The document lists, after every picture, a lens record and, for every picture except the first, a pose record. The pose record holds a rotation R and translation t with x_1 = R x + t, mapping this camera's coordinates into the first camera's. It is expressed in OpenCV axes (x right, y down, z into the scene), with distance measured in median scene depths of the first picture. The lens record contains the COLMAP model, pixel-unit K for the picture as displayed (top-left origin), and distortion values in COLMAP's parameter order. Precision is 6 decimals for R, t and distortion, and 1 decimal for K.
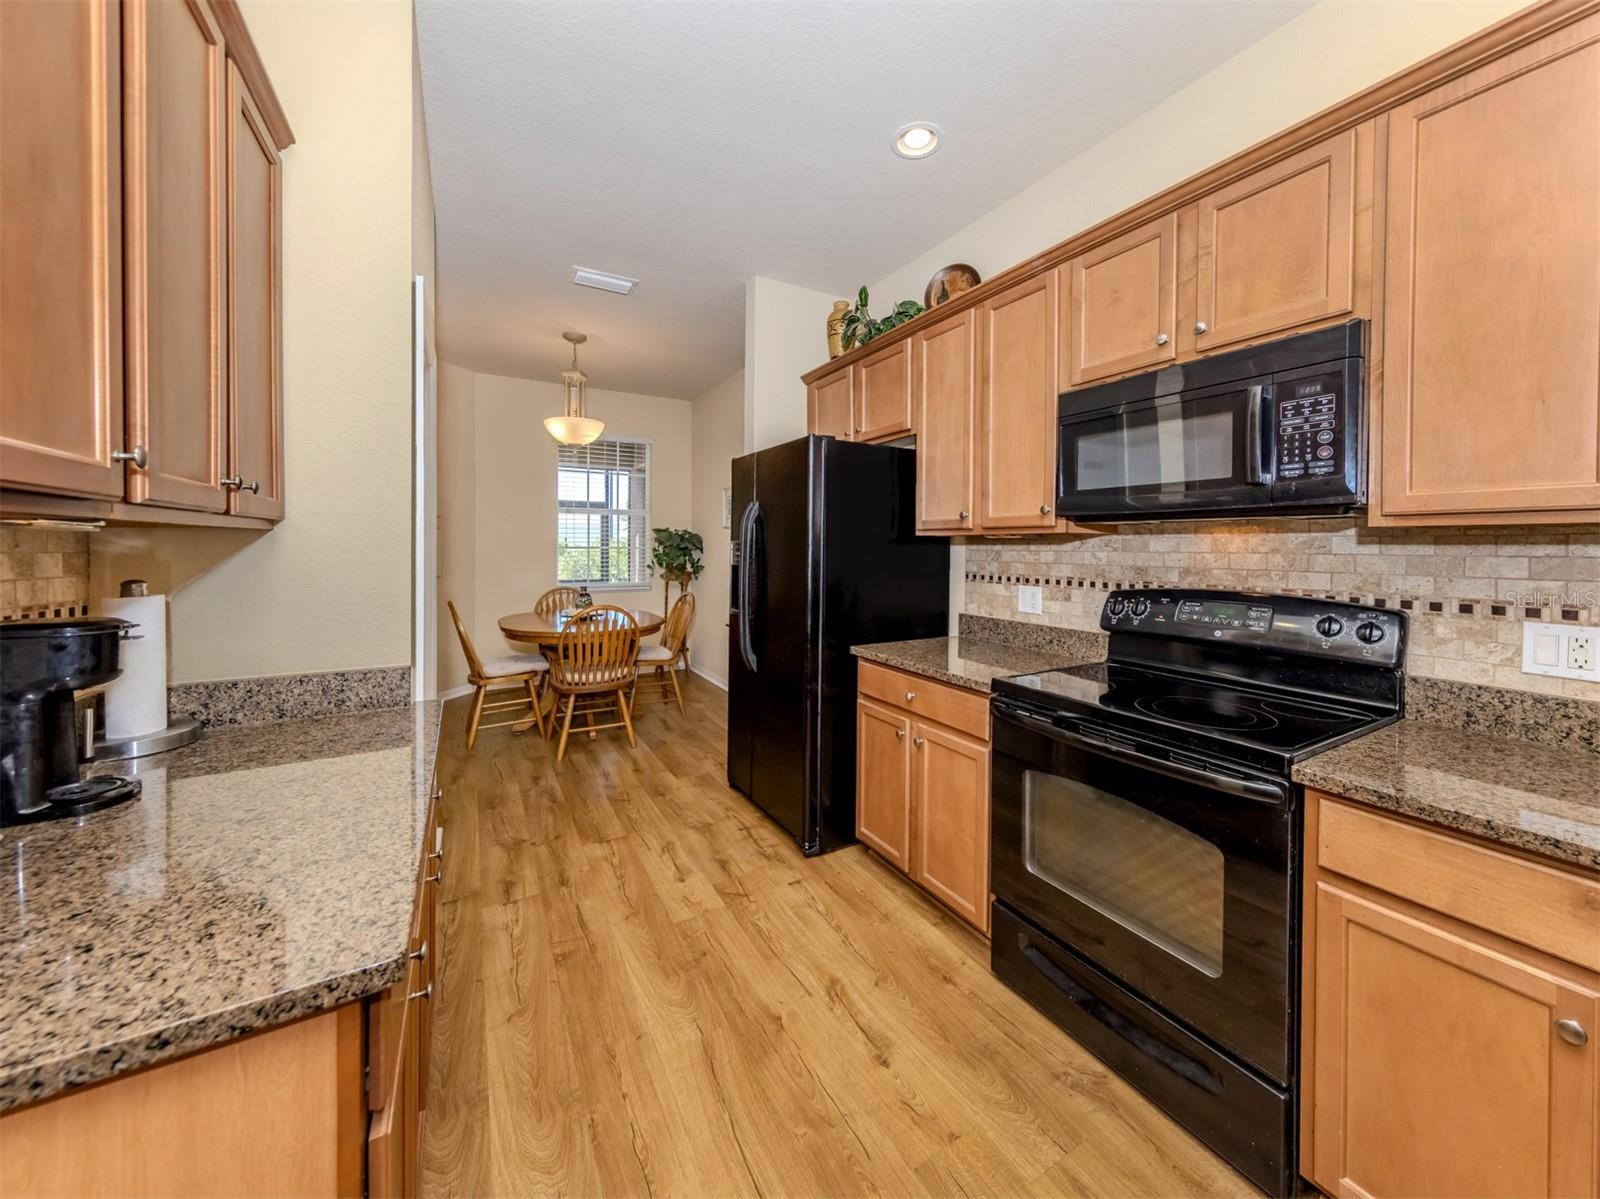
lens RADIAL K [[586.9, 0, 820.2], [0, 586.9, 562.6], [0, 0, 1]] dist [0.005272, -0.000273]
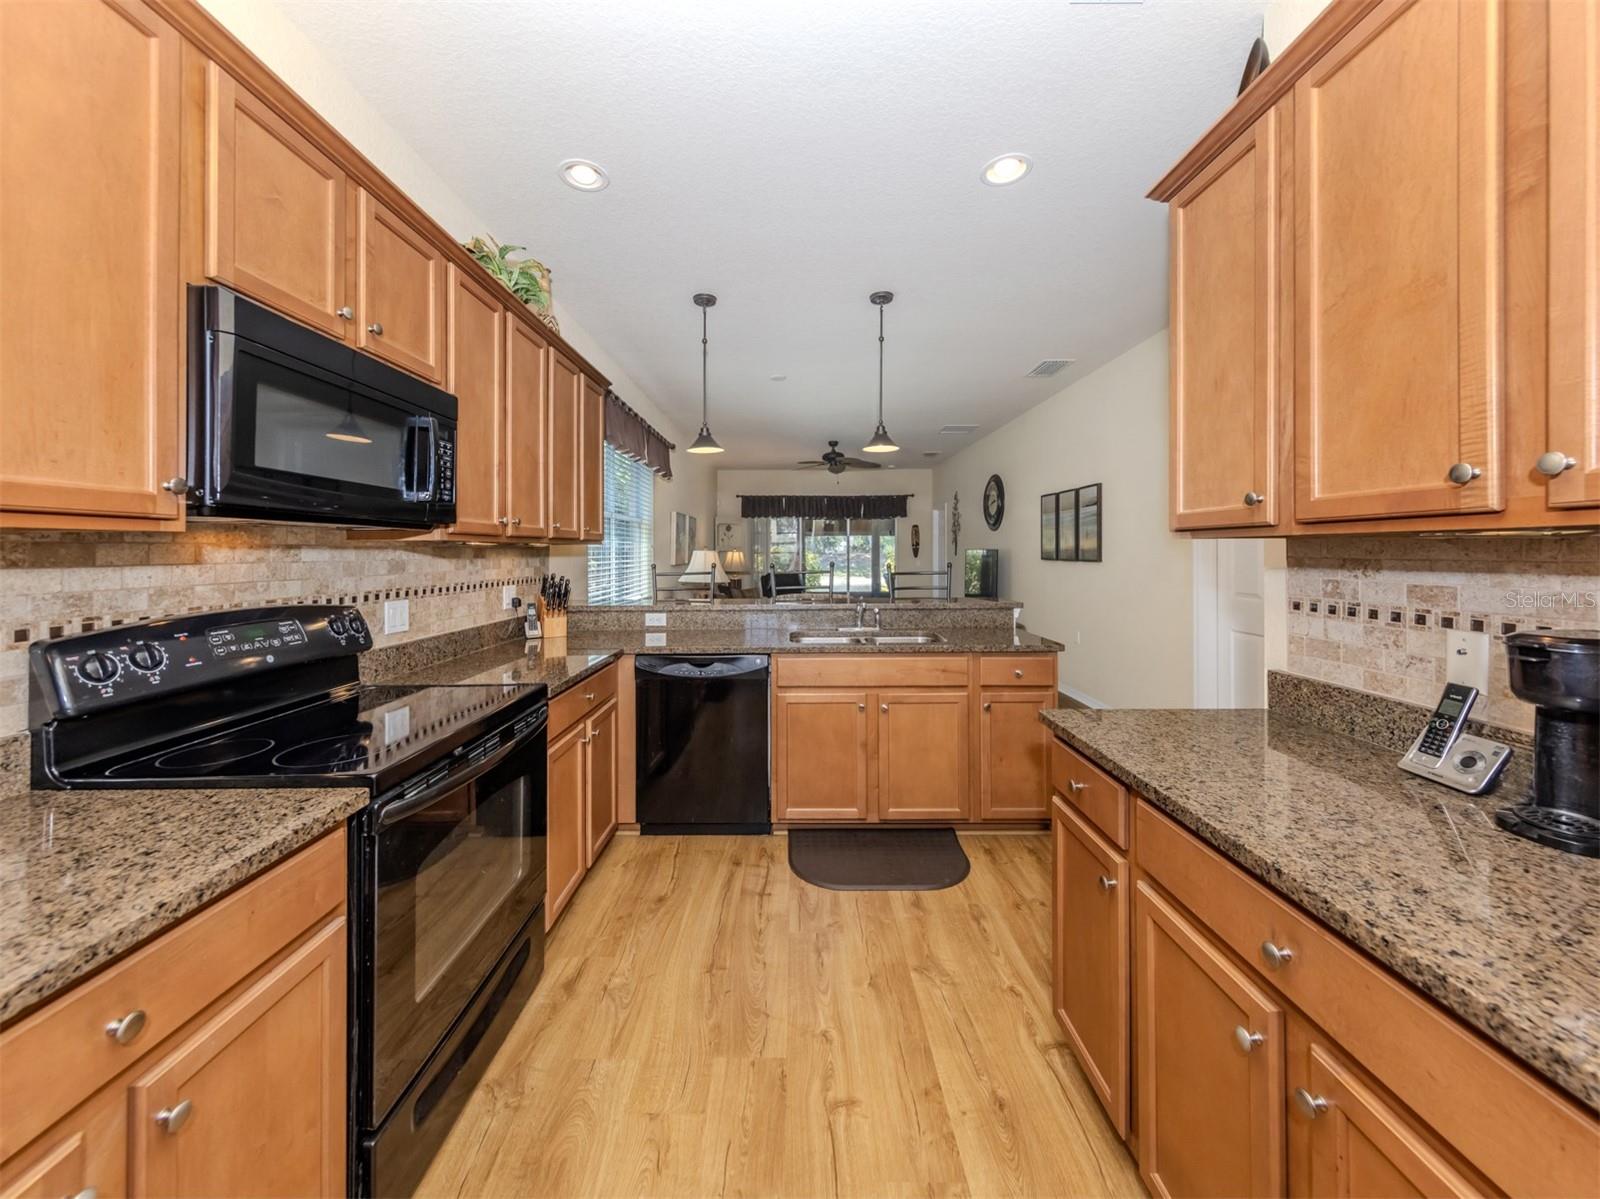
lens RADIAL K [[576.5, 0, 787.0], [0, 576.5, 543.6], [0, 0, 1]] dist [0.006156, -0.000033]
pose [[-0.851368, 0.005683, 0.524538, -0.304612], [0.014750, 0.999805, 0.013108, -0.034405], [-0.524361, 0.018896, -0.851286, 1.003248]]
